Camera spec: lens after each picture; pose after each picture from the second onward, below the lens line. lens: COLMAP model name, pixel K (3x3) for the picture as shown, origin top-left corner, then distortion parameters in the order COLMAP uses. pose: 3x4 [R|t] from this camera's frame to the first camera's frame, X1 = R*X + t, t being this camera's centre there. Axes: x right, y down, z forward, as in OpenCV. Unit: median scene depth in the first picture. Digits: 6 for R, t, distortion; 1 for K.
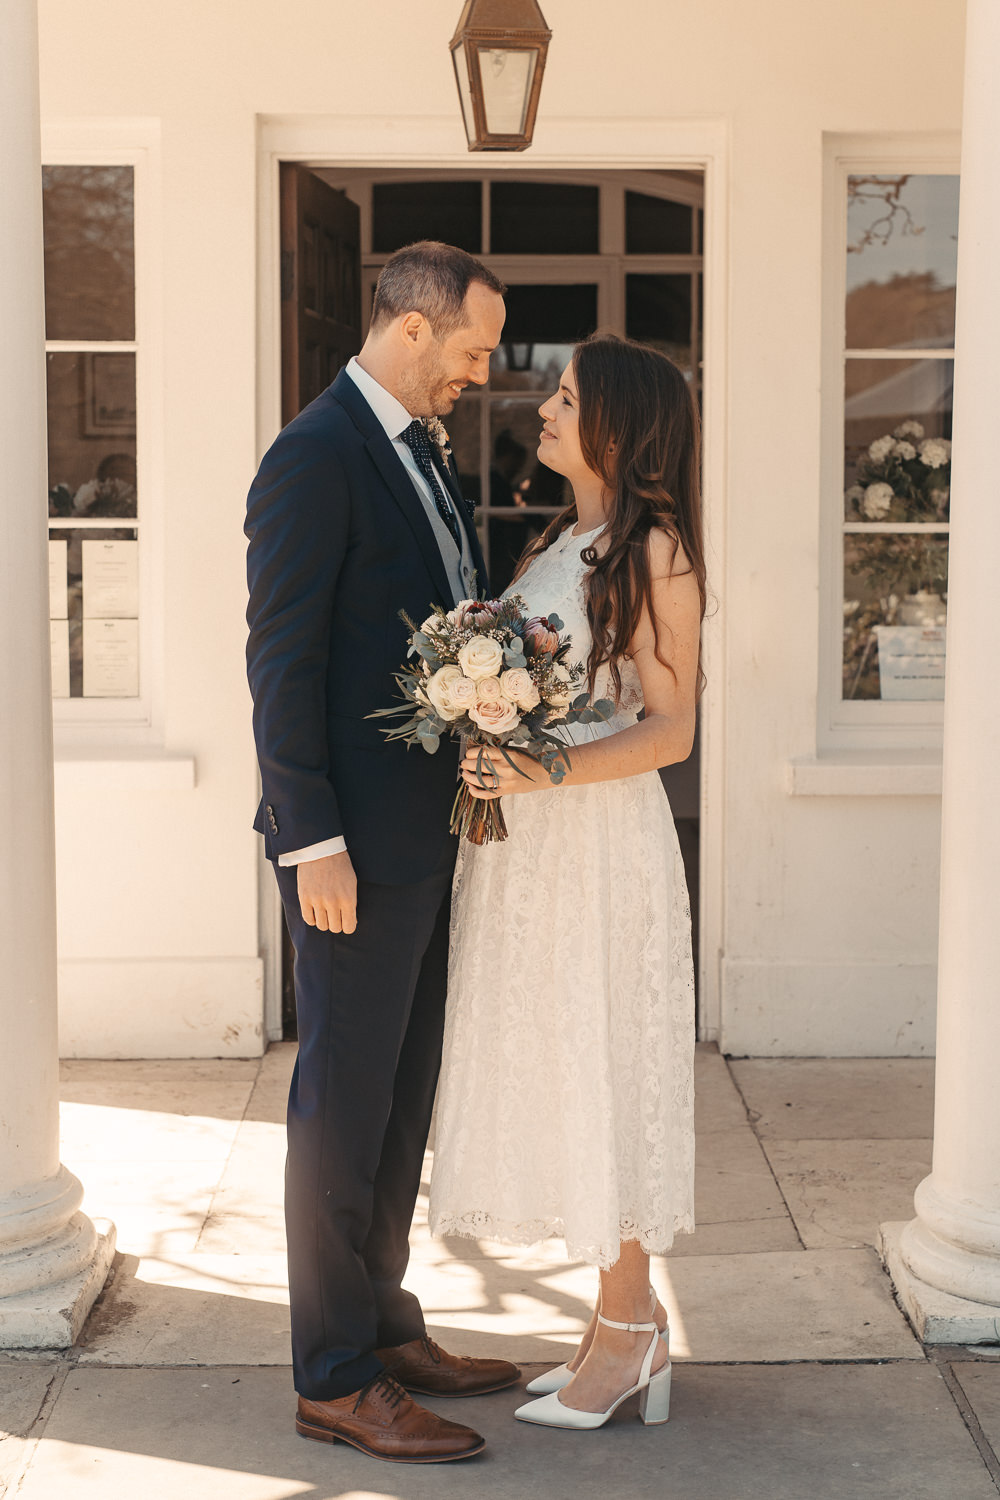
lens RADIAL K [[2403.4, 0, 499.4], [0, 2403.4, 612.1], [0, 0, 1]] dist [-0.021596, -0.022166]
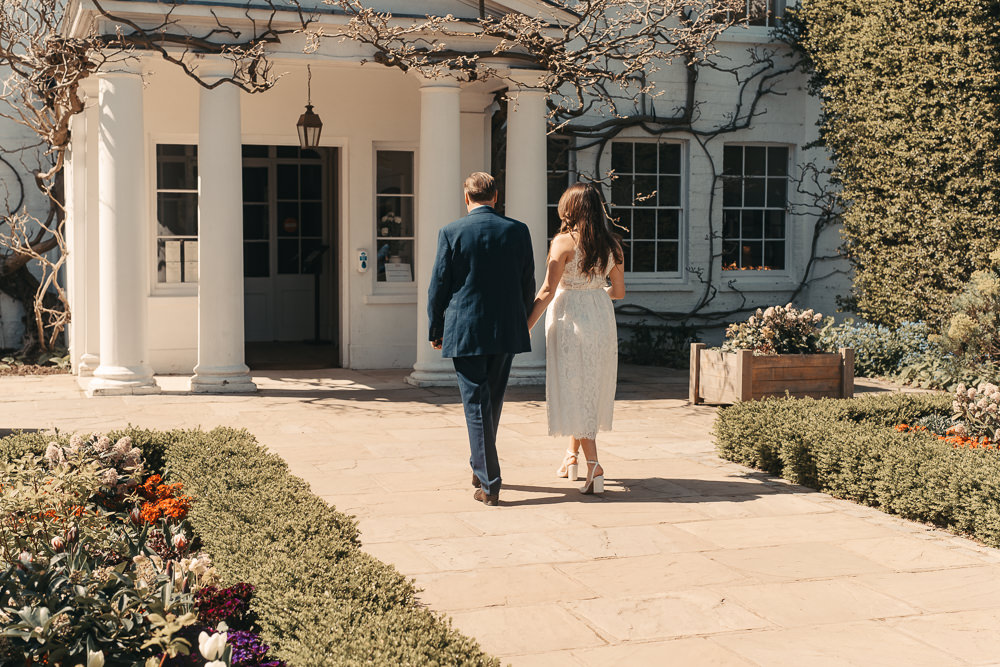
lens RADIAL K [[1712.0, 0, 500.0], [0, 1712.0, 333.5], [0, 0, 1]] dist [-0.019325, 0.002887]
pose [[0.946576, -0.015583, 0.322105, -0.677579], [0.019457, 0.999772, -0.008810, 0.177186], [-0.321895, 0.014606, 0.946663, -2.050491]]
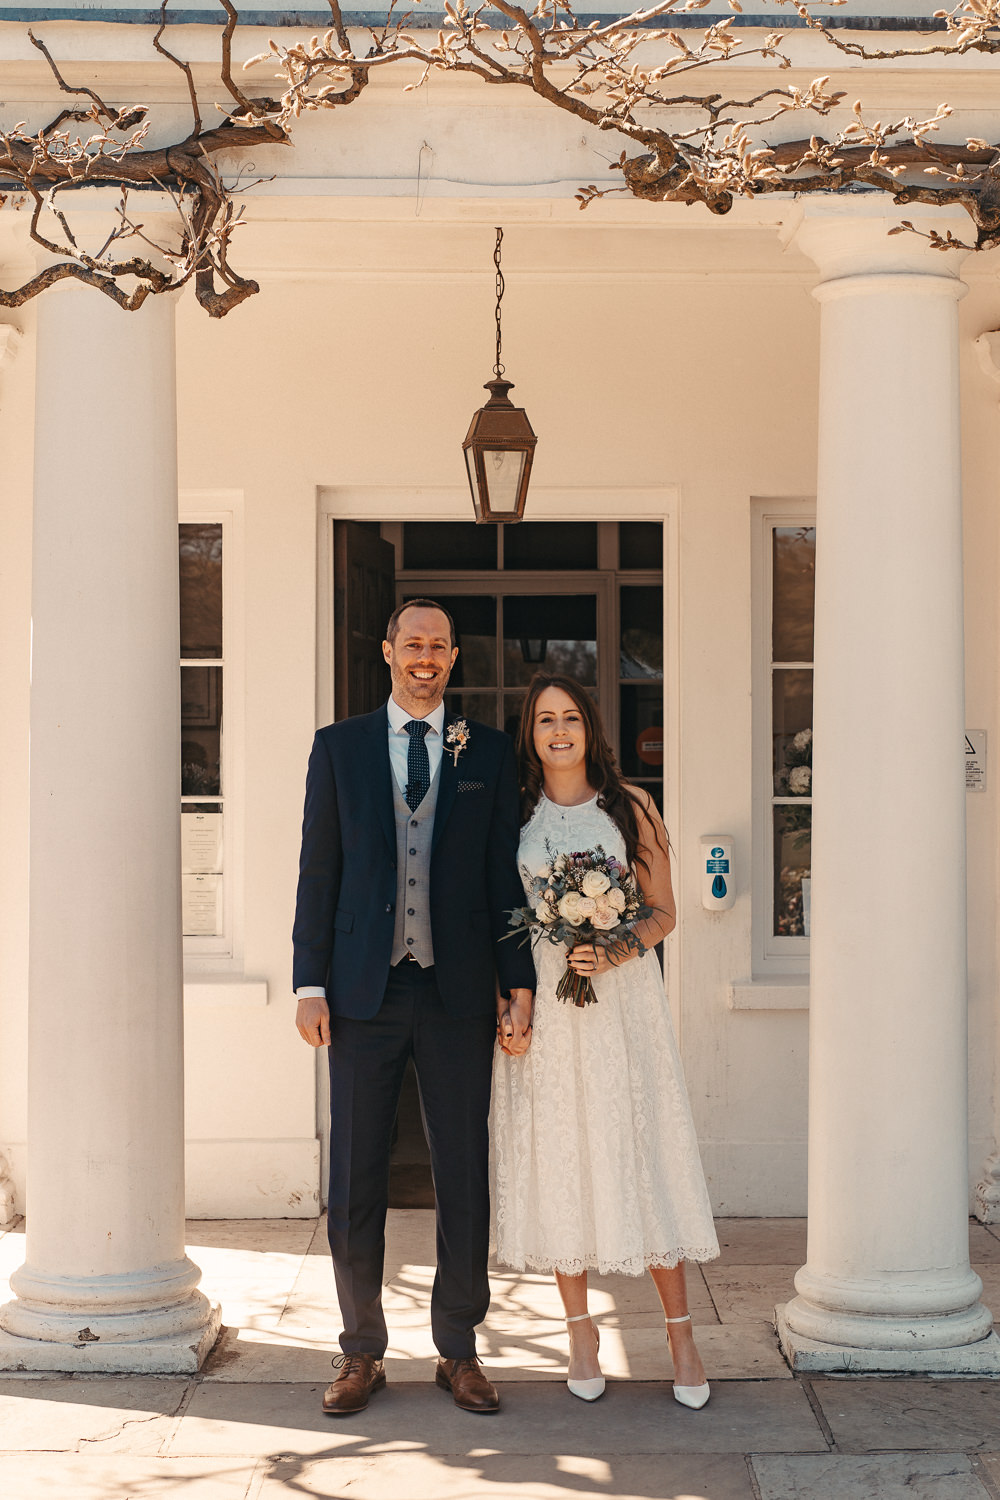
lens RADIAL K [[2568.1, 0, 498.1], [0, 2568.1, 674.9], [0, 0, 1]] dist [-0.019325, 0.002887]
pose [[0.999895, -0.004324, -0.013795, 0.018617], [0.003105, 0.996190, -0.087150, 0.019575], [0.014119, 0.087098, 0.996100, -0.432426]]
